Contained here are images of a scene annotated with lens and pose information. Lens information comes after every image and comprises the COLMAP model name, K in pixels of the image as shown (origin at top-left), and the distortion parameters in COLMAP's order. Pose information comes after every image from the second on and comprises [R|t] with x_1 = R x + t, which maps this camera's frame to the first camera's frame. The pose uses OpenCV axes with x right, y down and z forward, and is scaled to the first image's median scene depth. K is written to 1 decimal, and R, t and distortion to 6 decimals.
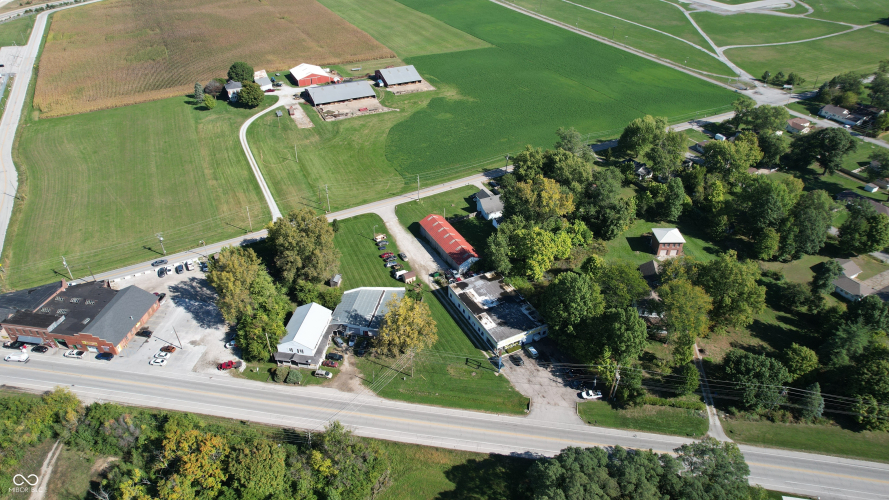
lens RADIAL K [[569.1, 0, 444.5], [0, 569.1, 250.0], [0, 0, 1]] dist [-0.068637, 0.060599]
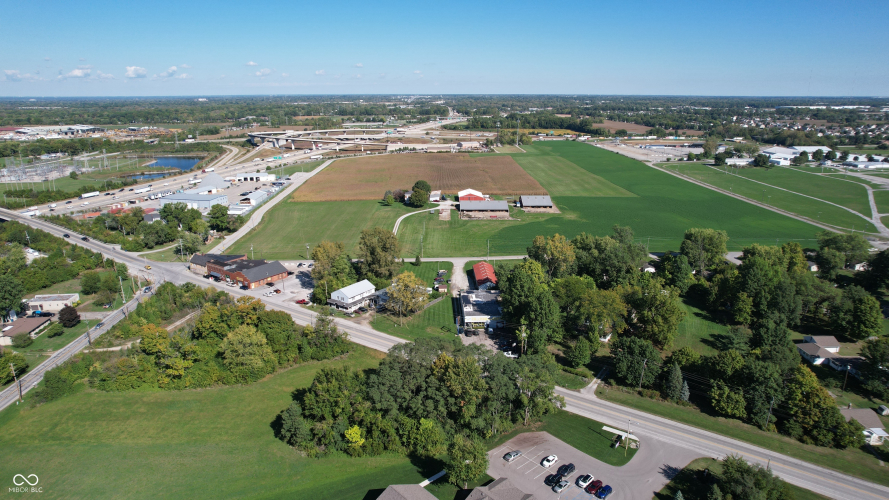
lens RADIAL K [[569.1, 0, 444.5], [0, 569.1, 250.0], [0, 0, 1]] dist [-0.068637, 0.060599]
pose [[0.901260, 0.112708, -0.418362, 0.574178], [-0.243018, 0.930889, -0.272741, 0.379727], [0.358709, 0.347480, 0.866363, -0.247806]]
